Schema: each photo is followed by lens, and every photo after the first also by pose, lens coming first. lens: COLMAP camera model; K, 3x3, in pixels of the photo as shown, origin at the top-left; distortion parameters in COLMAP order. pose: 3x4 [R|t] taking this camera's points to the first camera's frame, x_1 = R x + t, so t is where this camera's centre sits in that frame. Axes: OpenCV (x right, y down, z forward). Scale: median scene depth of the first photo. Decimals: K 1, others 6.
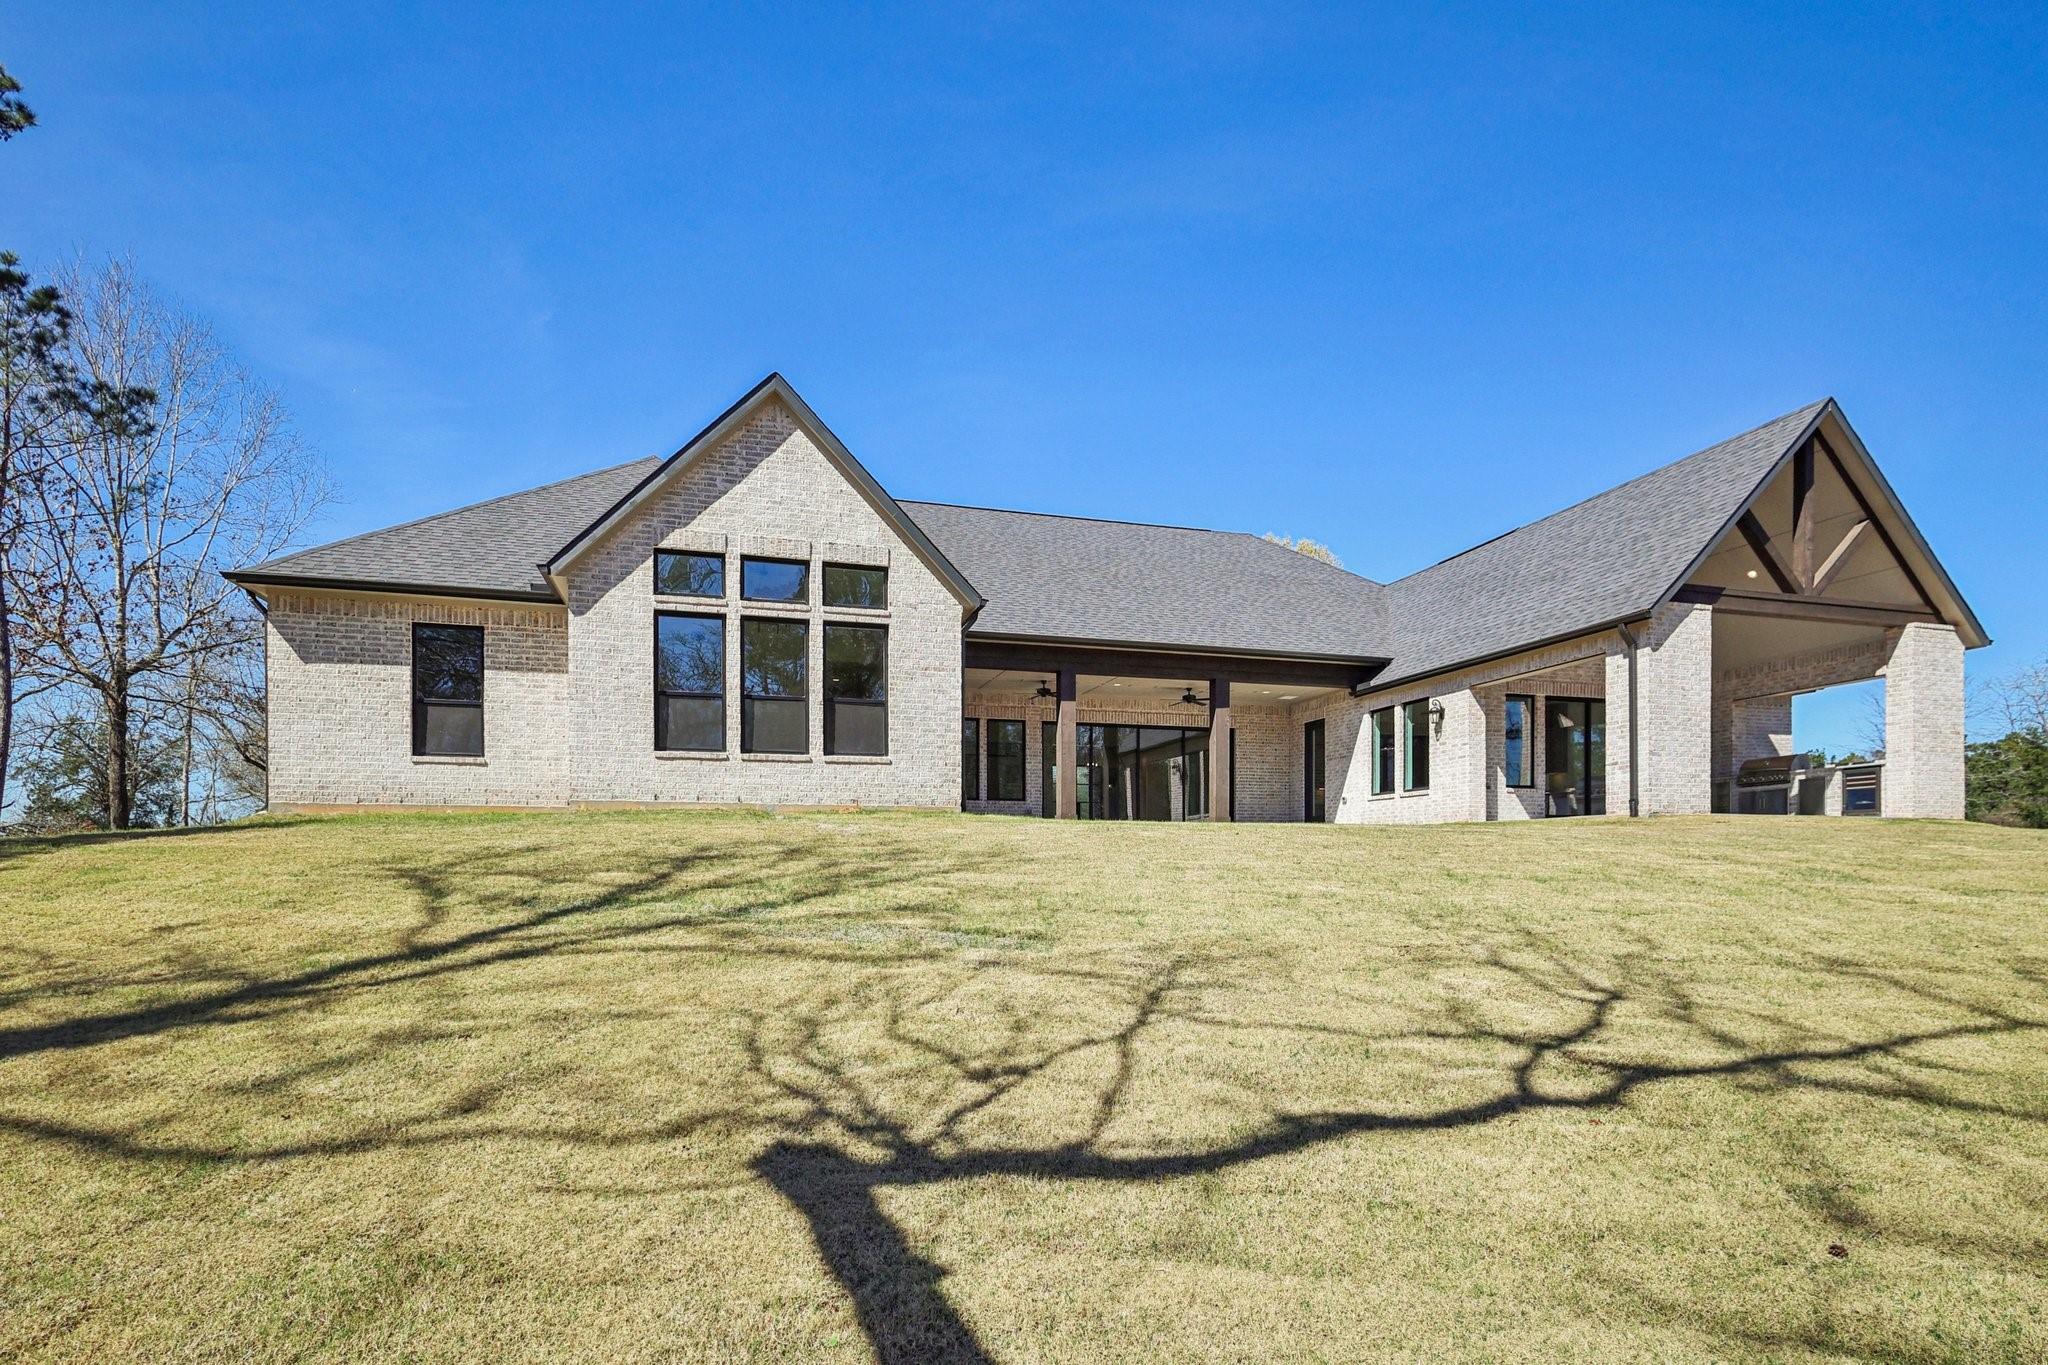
lens RADIAL K [[950.8, 0, 1023.4], [0, 950.8, 686.6], [0, 0, 1]] dist [-0.001426, -0.000006]
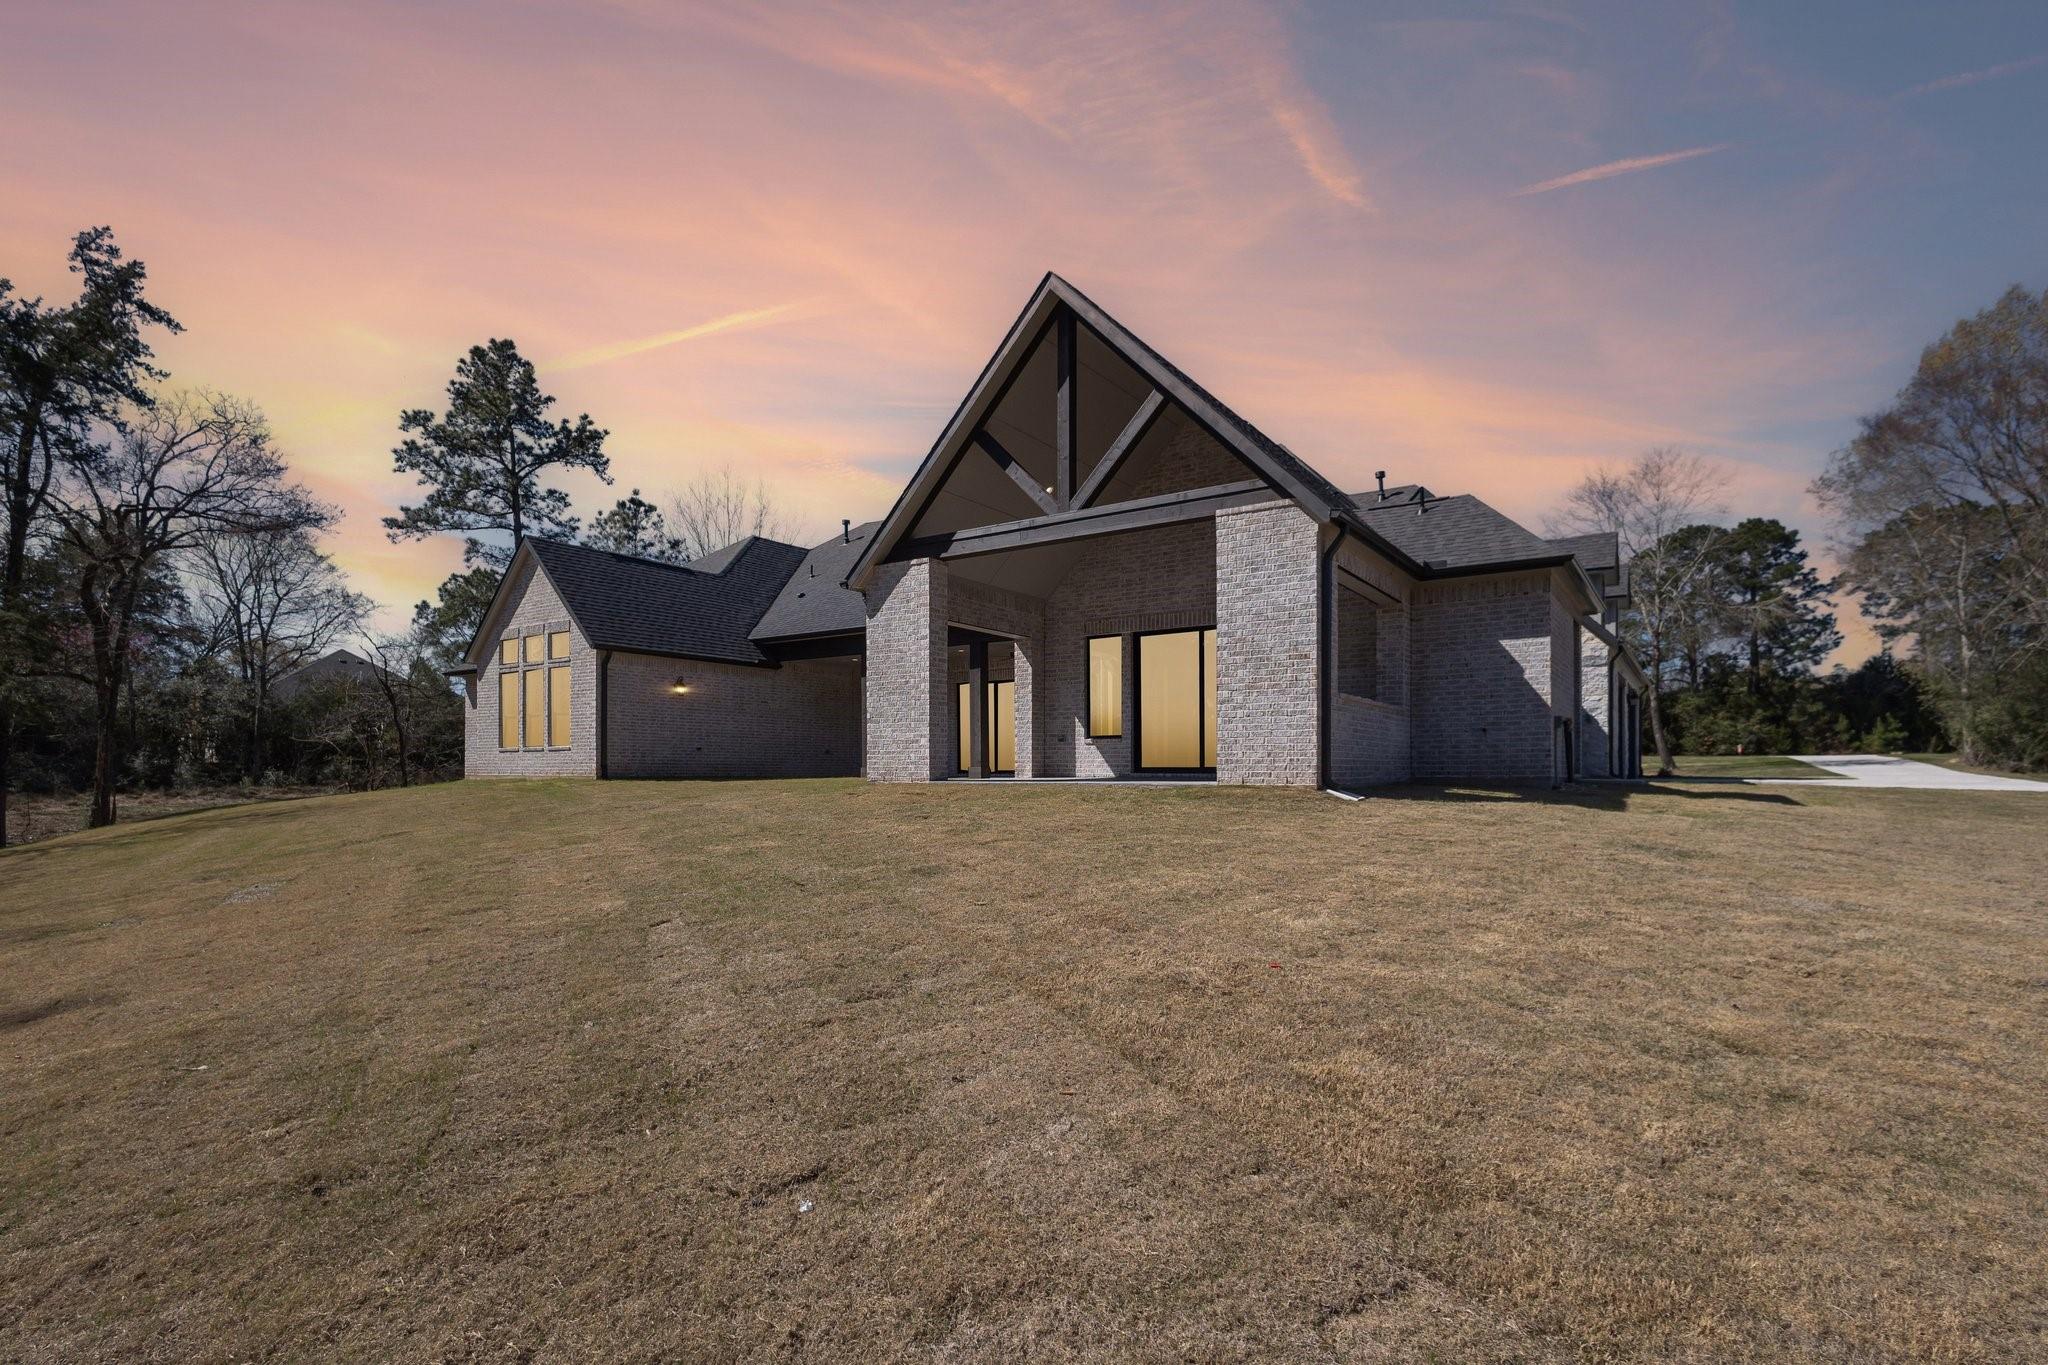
lens RADIAL K [[950.8, 0, 1023.4], [0, 950.8, 686.6], [0, 0, 1]] dist [-0.001426, -0.000006]
pose [[0.646998, -0.063253, -0.759863, 1.441026], [0.136436, 0.990074, 0.033754, 0.020004], [0.750185, -0.125512, 0.649206, 0.436998]]
